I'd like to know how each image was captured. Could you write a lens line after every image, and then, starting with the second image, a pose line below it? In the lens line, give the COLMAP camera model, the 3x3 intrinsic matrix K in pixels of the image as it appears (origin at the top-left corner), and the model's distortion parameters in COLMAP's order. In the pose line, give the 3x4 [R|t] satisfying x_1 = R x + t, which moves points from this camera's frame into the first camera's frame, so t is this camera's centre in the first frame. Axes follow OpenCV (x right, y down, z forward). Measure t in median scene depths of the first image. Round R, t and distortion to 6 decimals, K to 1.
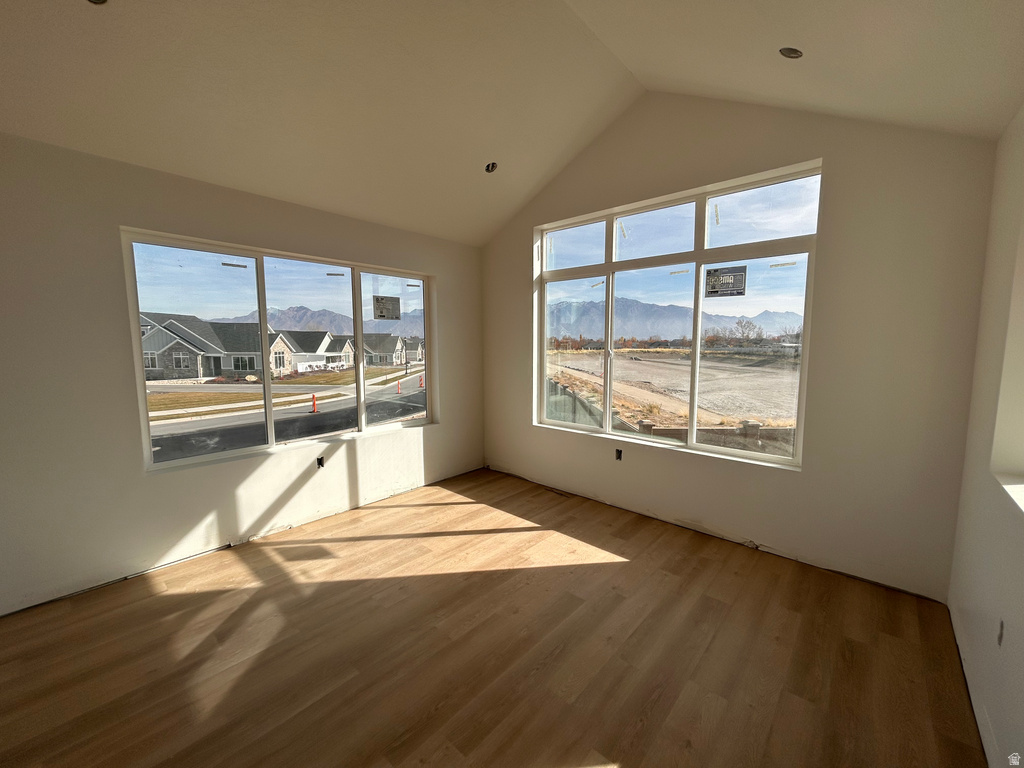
lens RADIAL K [[409.1, 0, 512.1], [0, 409.1, 382.8], [0, 0, 1]] dist [-0.001023, -0.000236]
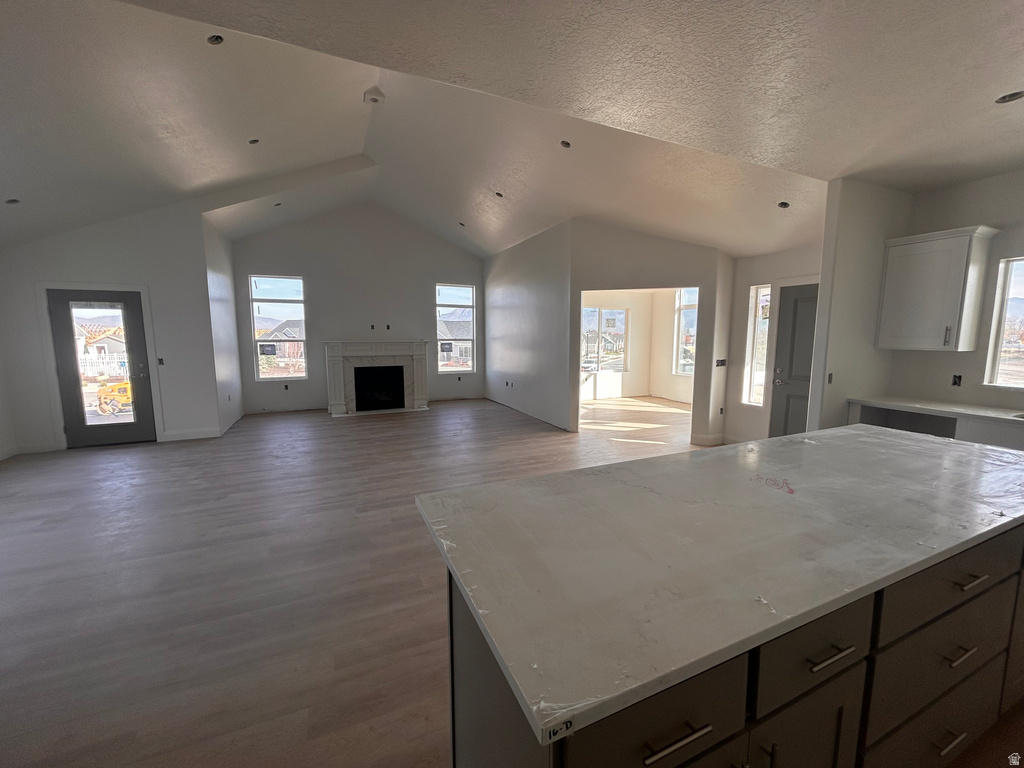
lens RADIAL K [[409.1, 0, 511.6], [0, 409.1, 385.9], [0, 0, 1]] dist [-0.001023, -0.000236]
pose [[0.914552, 0.054039, -0.400842, 0.155196], [-0.046122, 0.998504, 0.029381, 0.146721], [0.401830, -0.008383, 0.915676, -1.442533]]
